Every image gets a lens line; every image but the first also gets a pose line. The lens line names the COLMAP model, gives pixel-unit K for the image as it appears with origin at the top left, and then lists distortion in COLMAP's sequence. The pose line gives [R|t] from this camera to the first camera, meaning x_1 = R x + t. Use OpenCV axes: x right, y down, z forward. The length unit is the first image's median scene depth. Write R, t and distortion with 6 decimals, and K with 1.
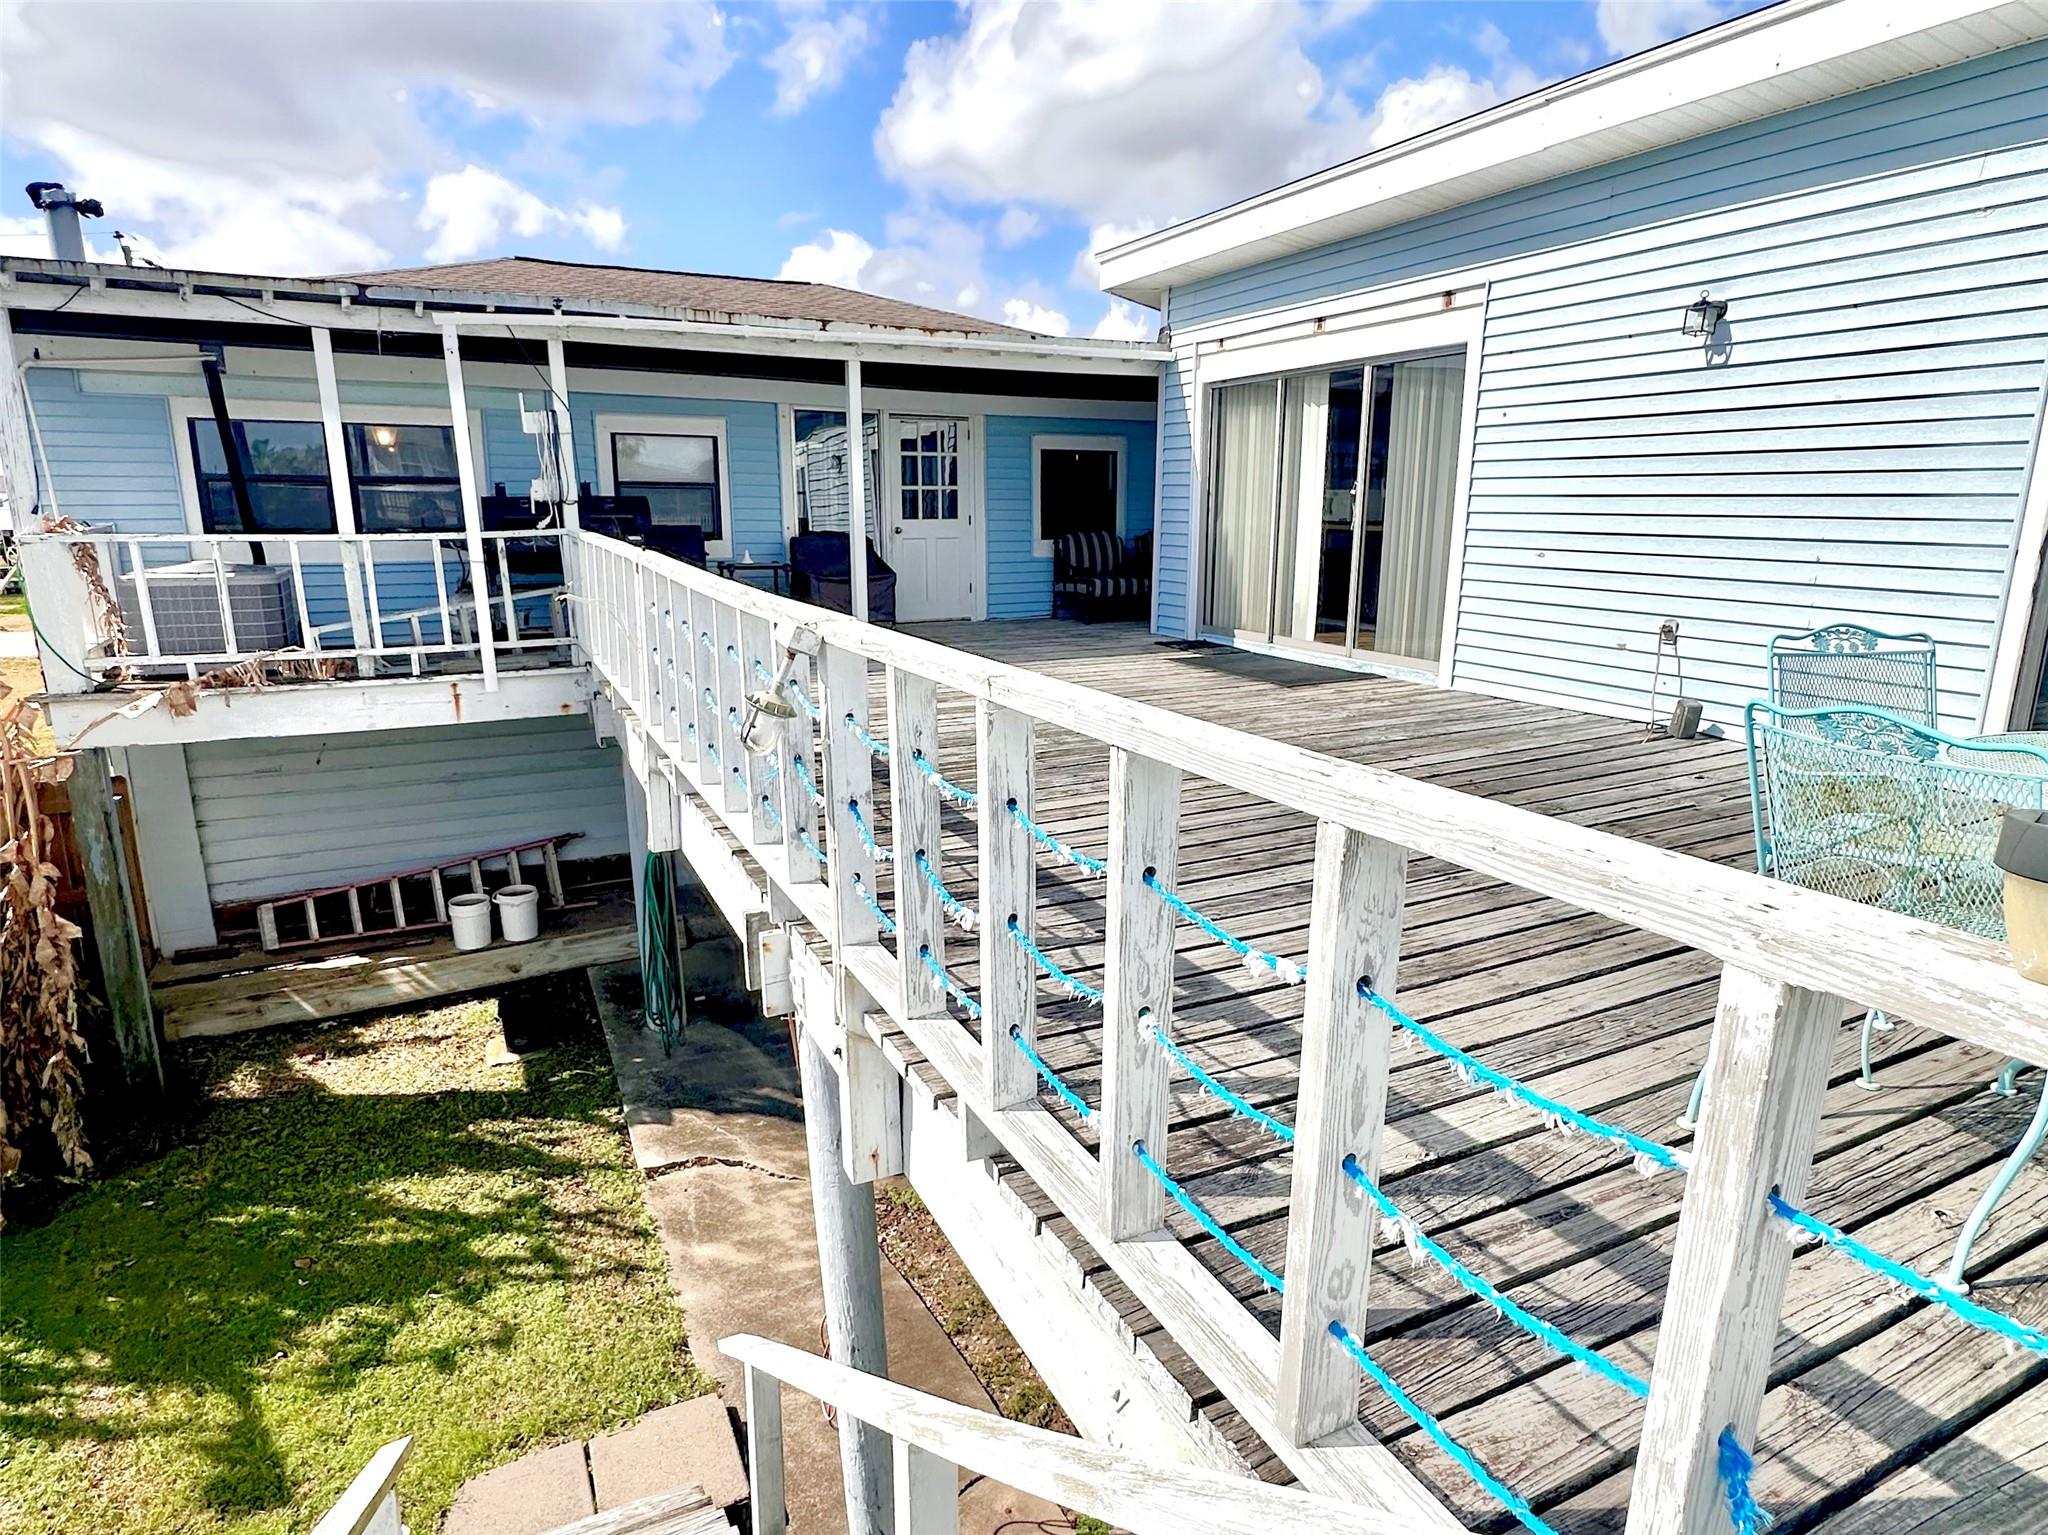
lens RADIAL K [[1154.0, 0, 1024.0], [0, 1154.0, 767.5], [0, 0, 1]] dist [-0.001997, -0.001777]
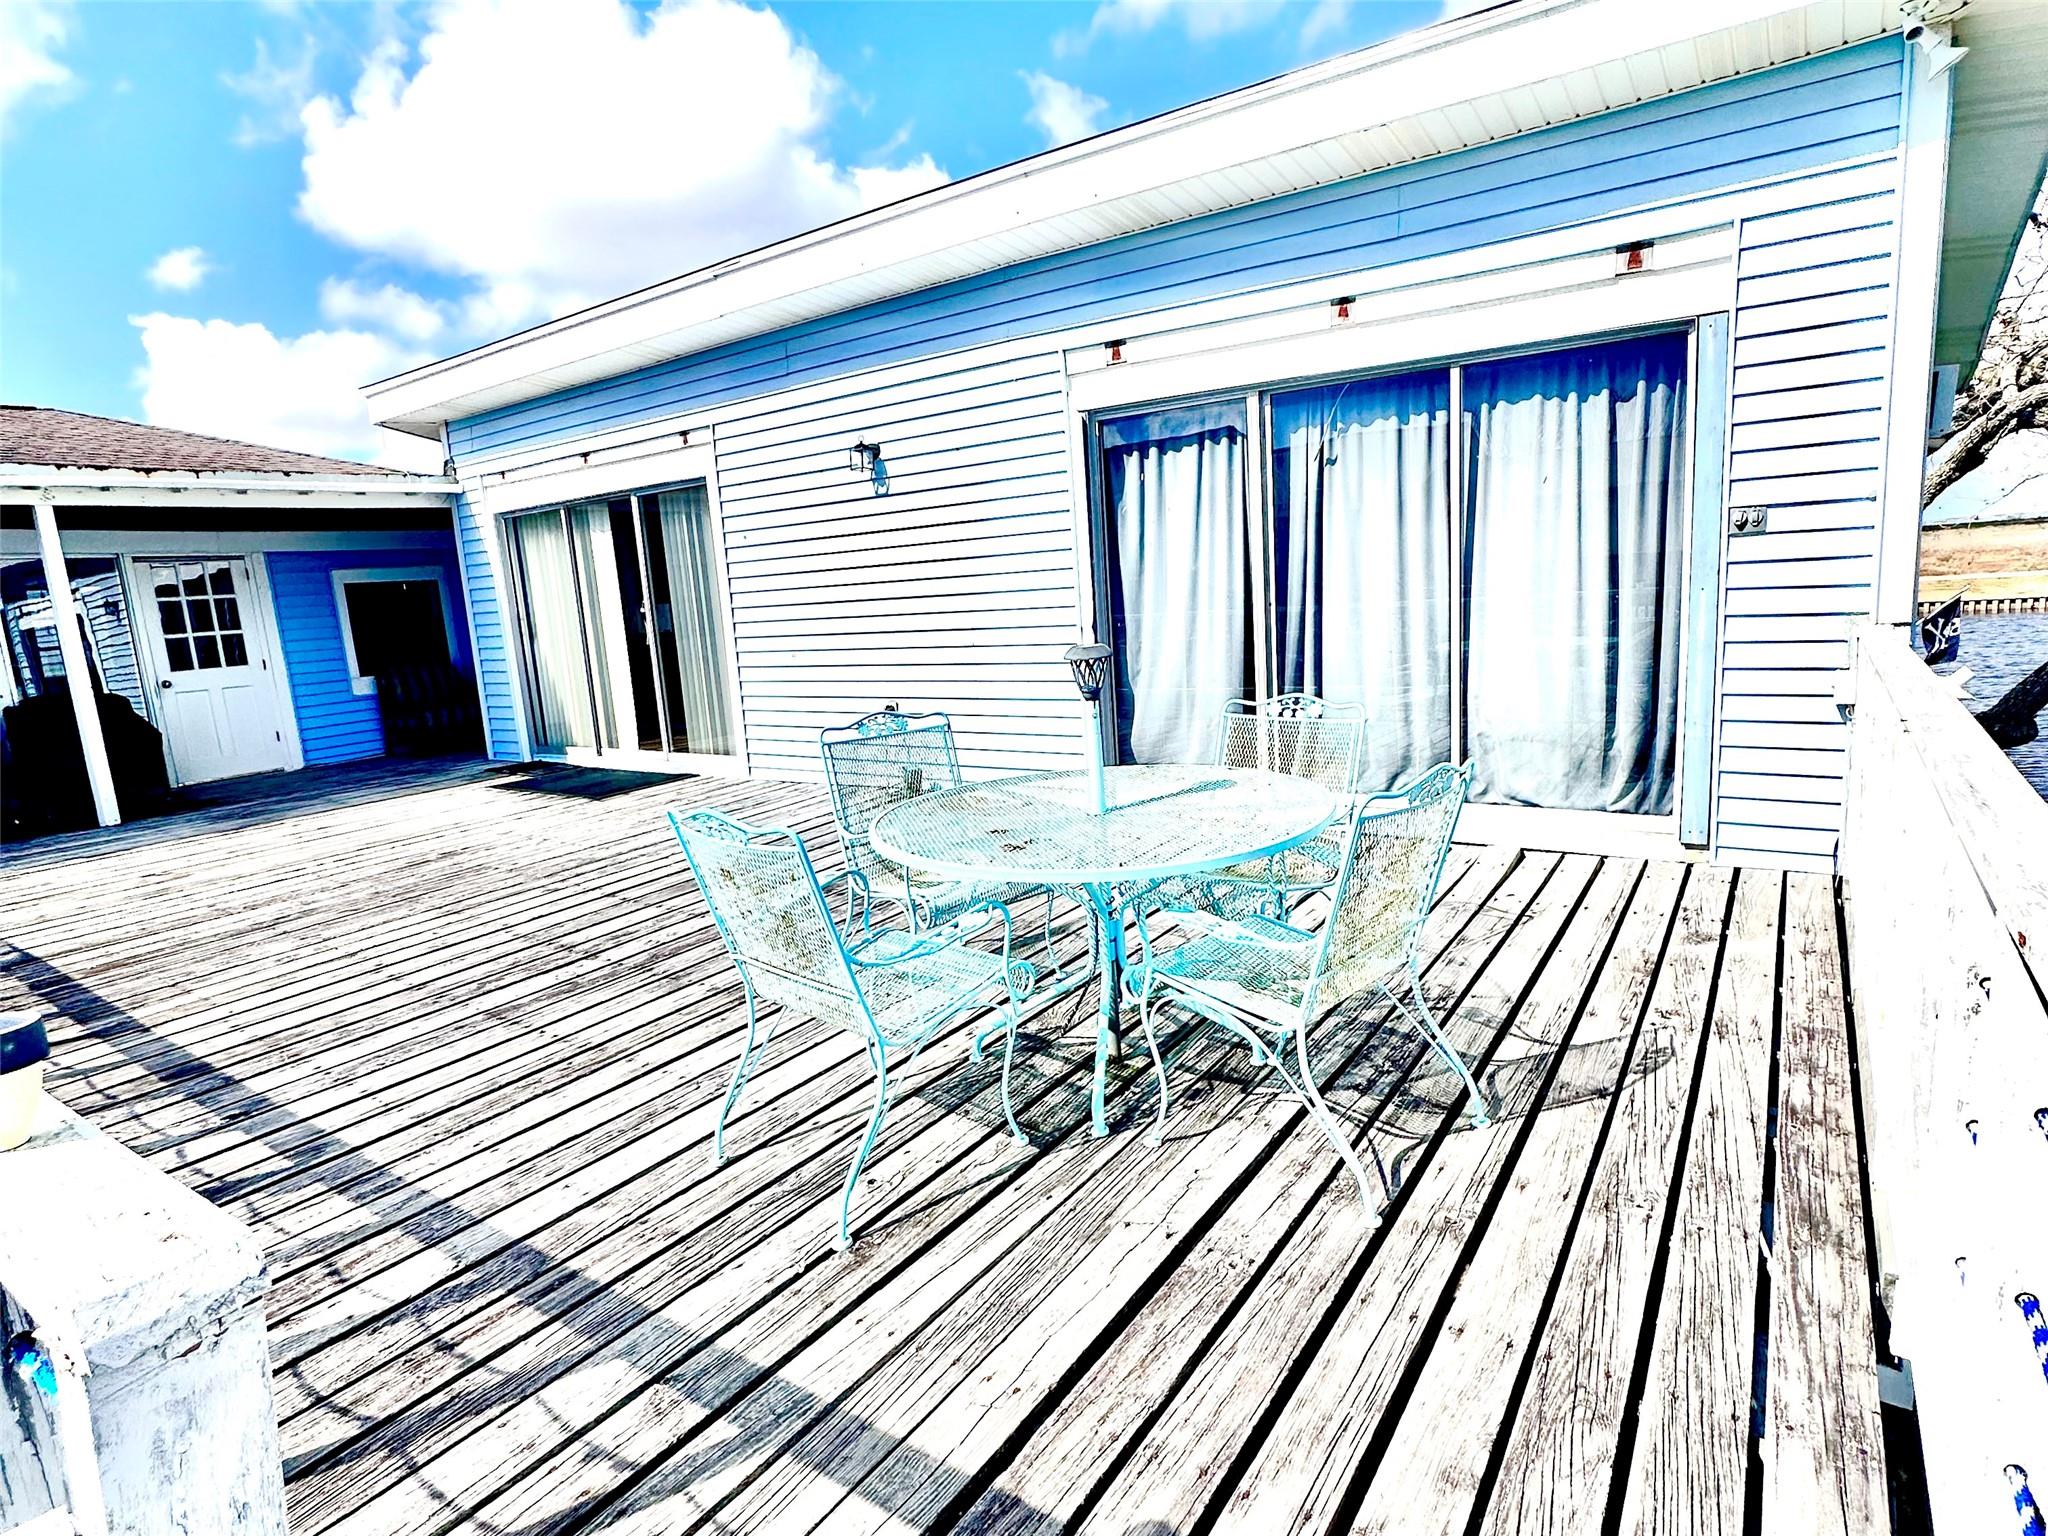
lens RADIAL K [[1095.1, 0, 1024.0], [0, 1095.1, 768.0], [0, 0, 1]] dist [-0.003763, 0.001639]
pose [[0.881419, -0.142243, 0.450409, 0.108493], [0.174693, 0.984133, -0.031066, 0.000313], [-0.438843, 0.106066, 0.892282, -0.049276]]
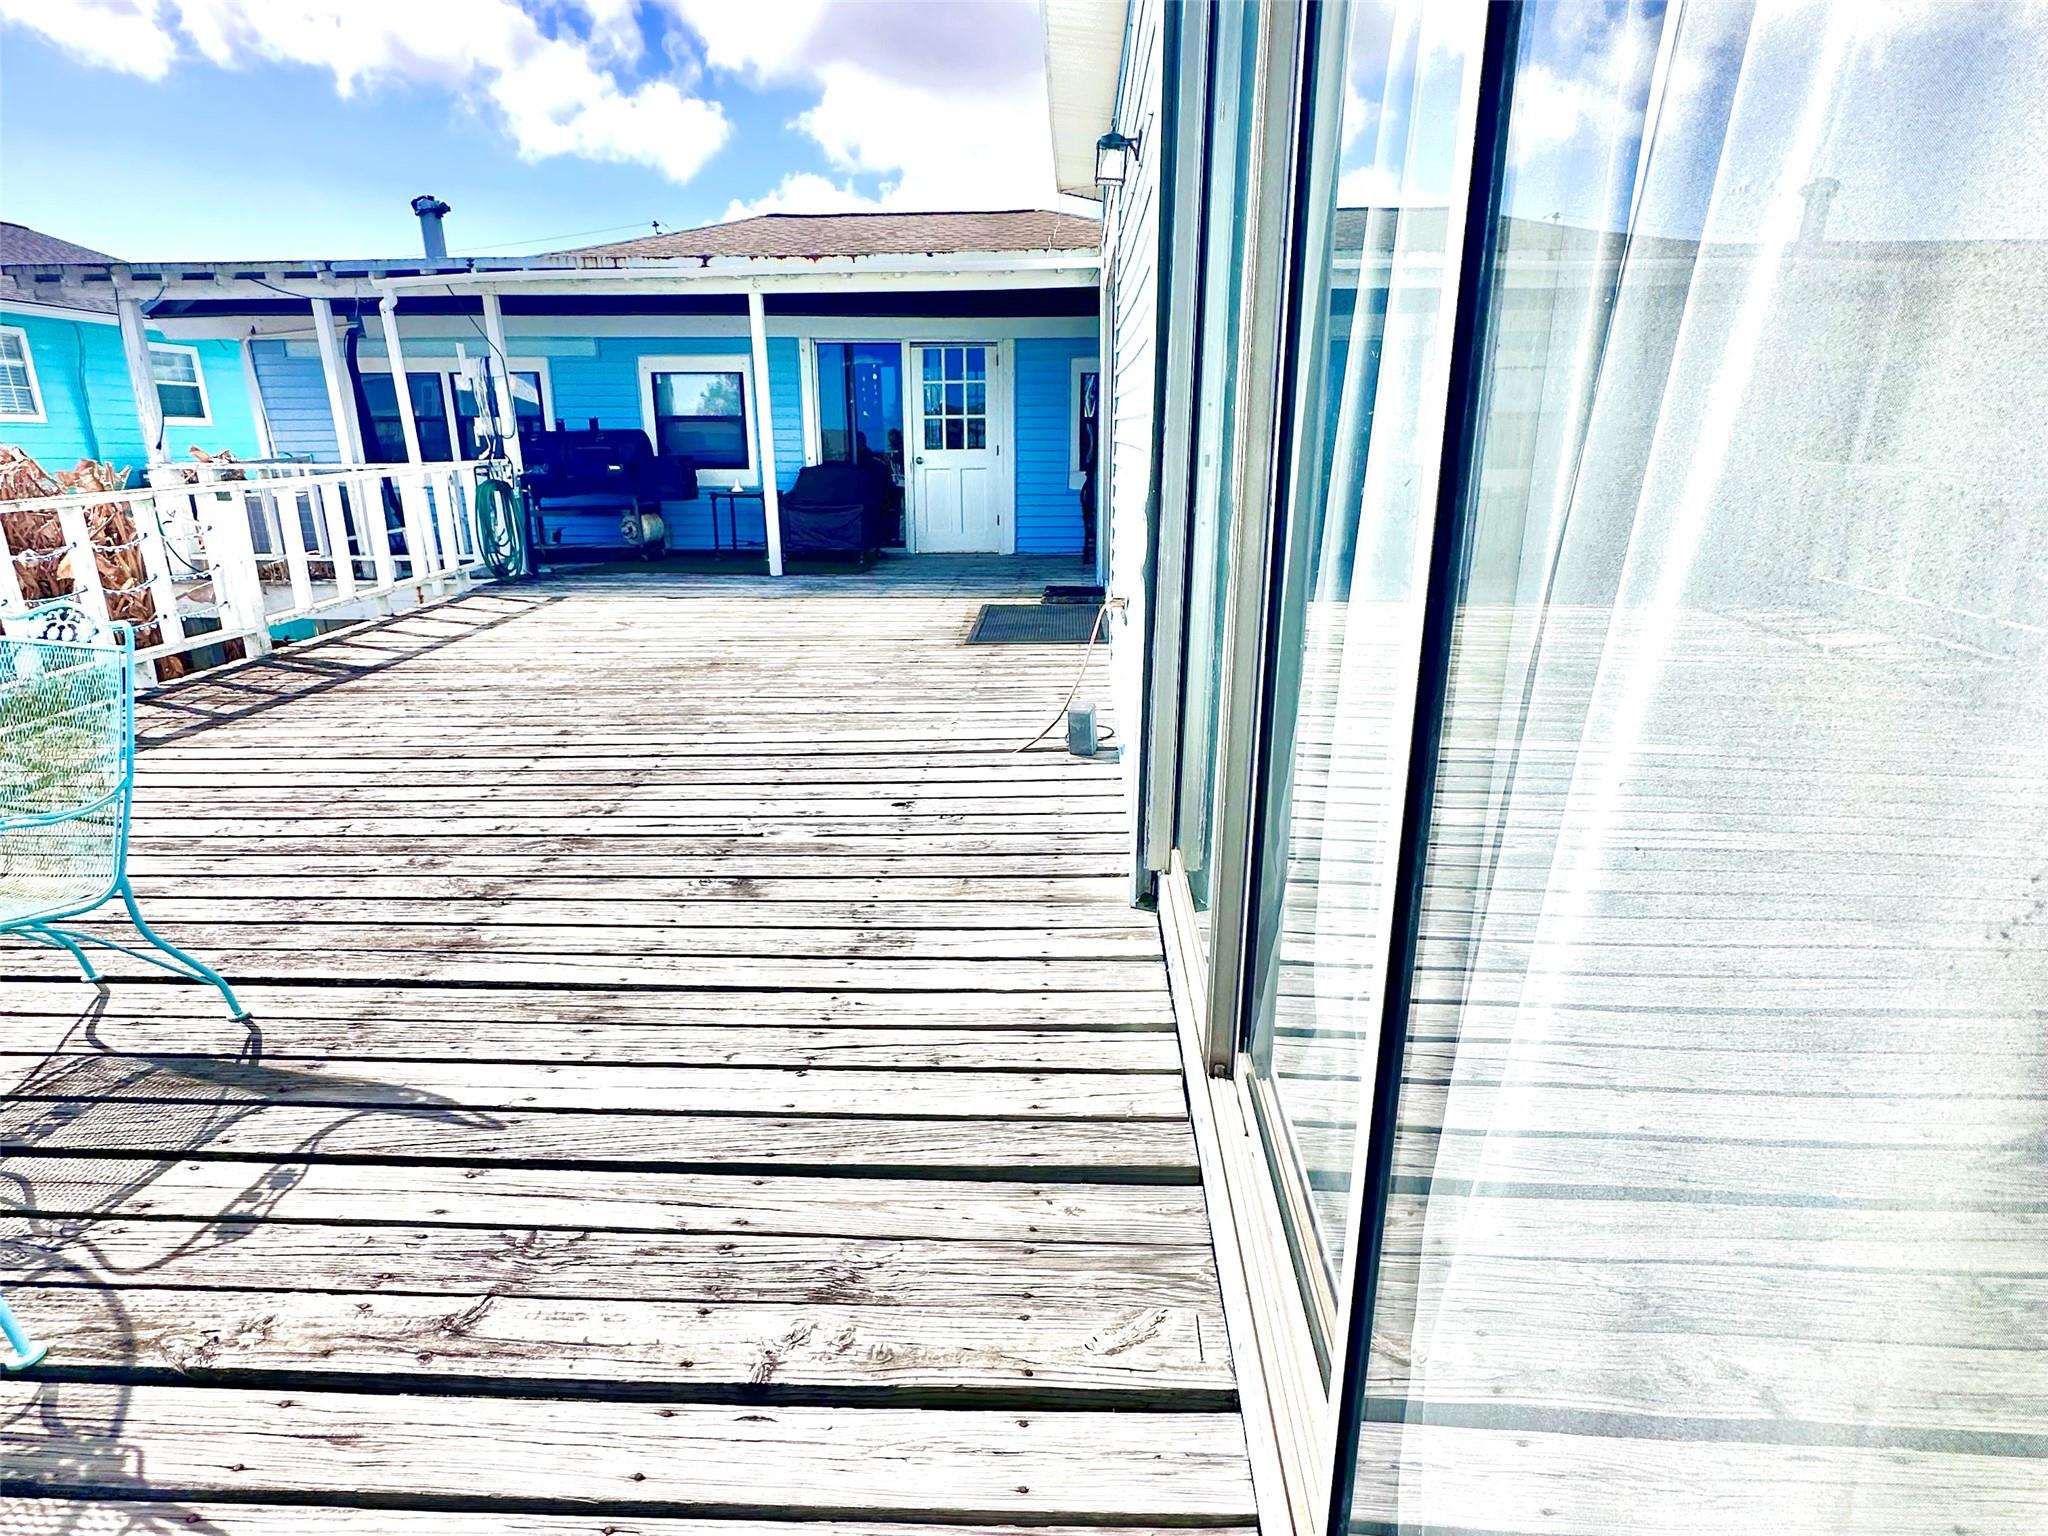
lens RADIAL K [[1095.1, 0, 1024.0], [0, 1095.1, 768.0], [0, 0, 1]] dist [-0.003763, 0.001639]
pose [[0.869504, 0.135619, -0.474943, 0.588337], [-0.100959, 0.990064, 0.097878, -0.052857], [0.483498, -0.037155, 0.874556, 0.245912]]
